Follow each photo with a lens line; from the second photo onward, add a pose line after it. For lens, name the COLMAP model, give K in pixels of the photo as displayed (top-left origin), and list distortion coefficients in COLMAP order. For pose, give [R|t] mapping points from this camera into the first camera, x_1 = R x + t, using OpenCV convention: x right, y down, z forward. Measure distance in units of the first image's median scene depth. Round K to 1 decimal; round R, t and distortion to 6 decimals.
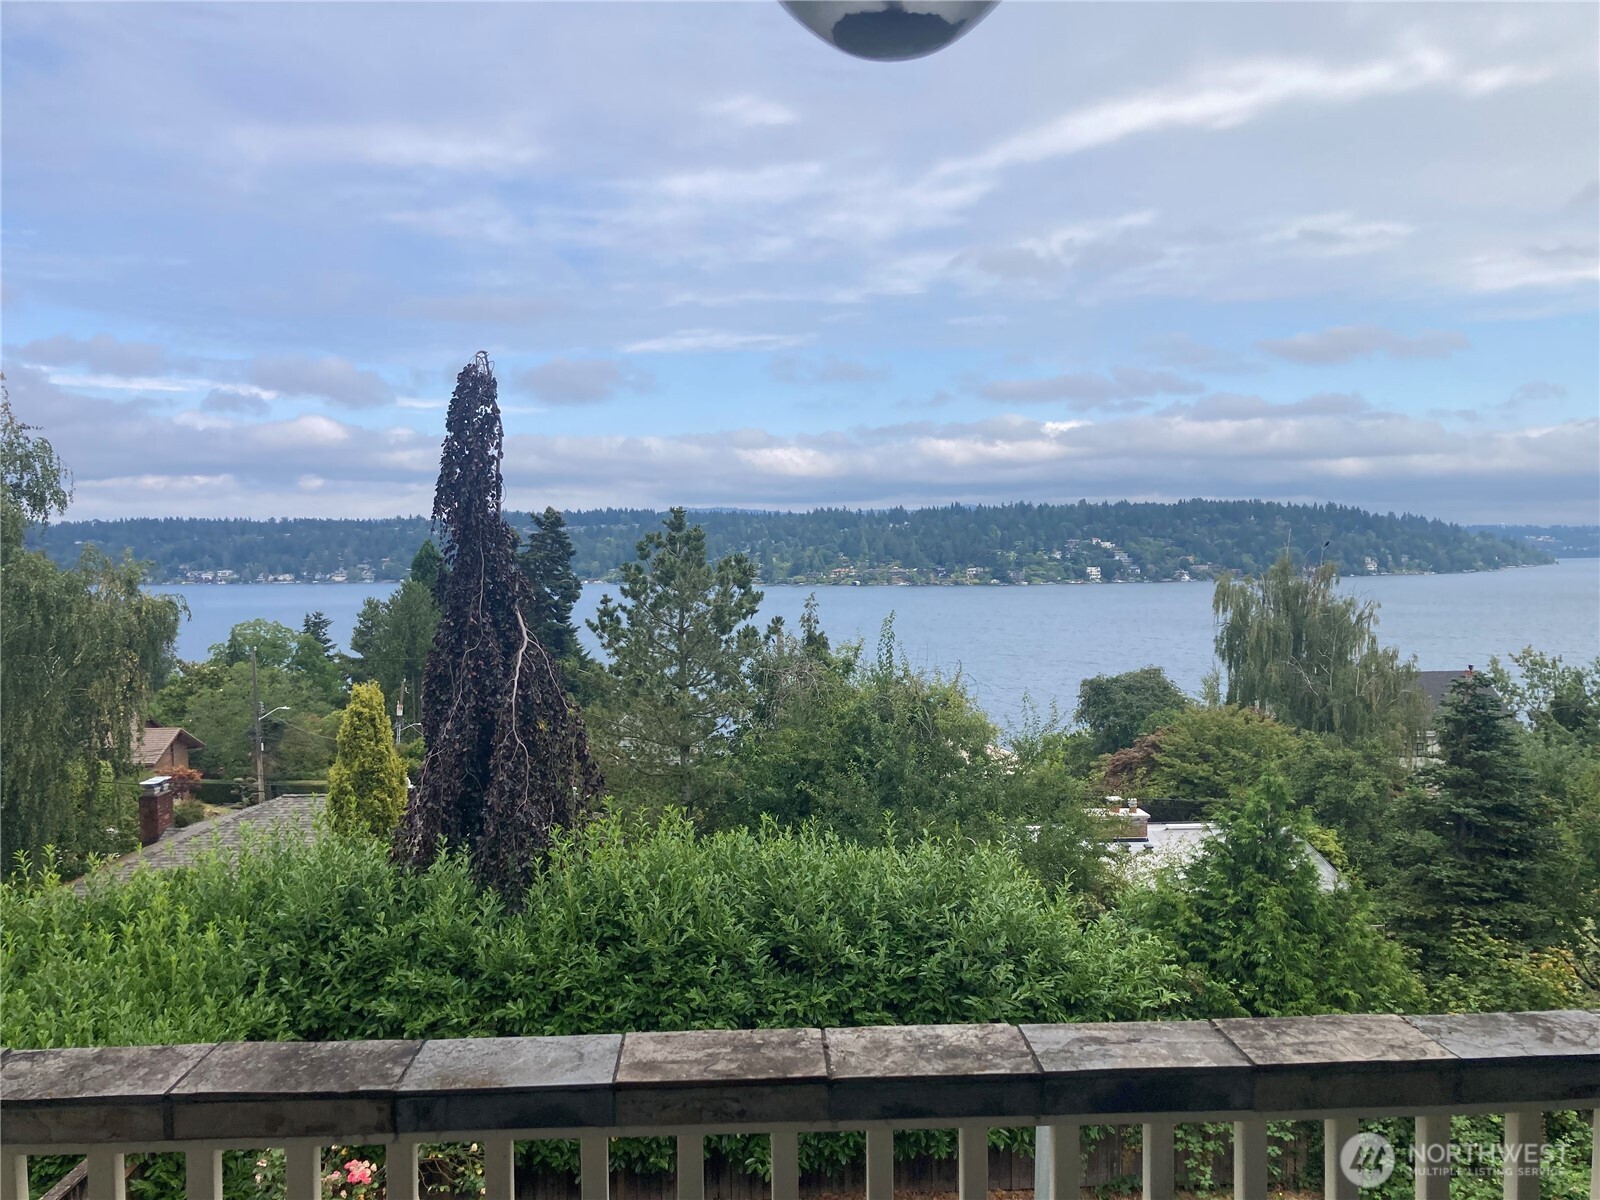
lens RADIAL K [[1342.3, 0, 799.4], [0, 1342.3, 600.3], [0, 0, 1]] dist [0.057943, -0.000114]
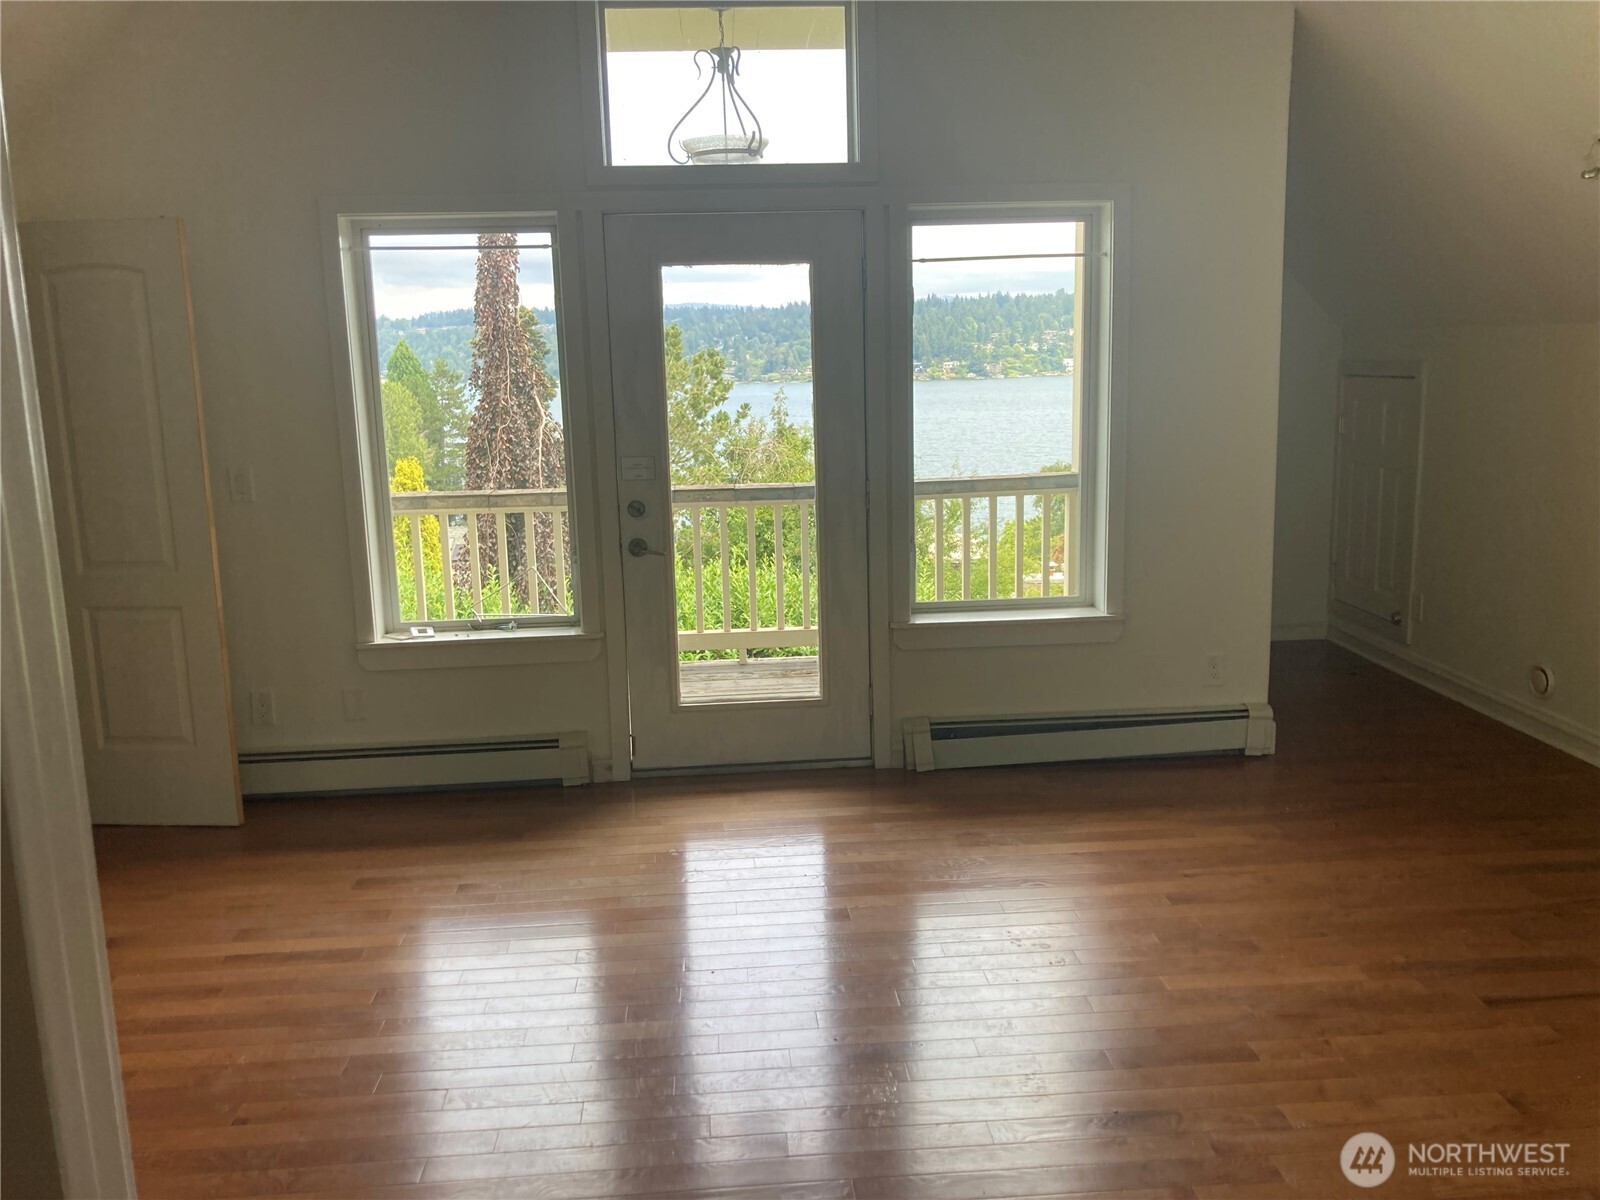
lens RADIAL K [[1342.3, 0, 792.4], [0, 1342.3, 595.3], [0, 0, 1]] dist [0.057943, -0.000114]
pose [[0.999789, -0.017395, 0.010951, 0.008723], [0.015619, 0.989250, 0.145400, 0.008451], [-0.013363, -0.145198, 0.989312, -0.179527]]
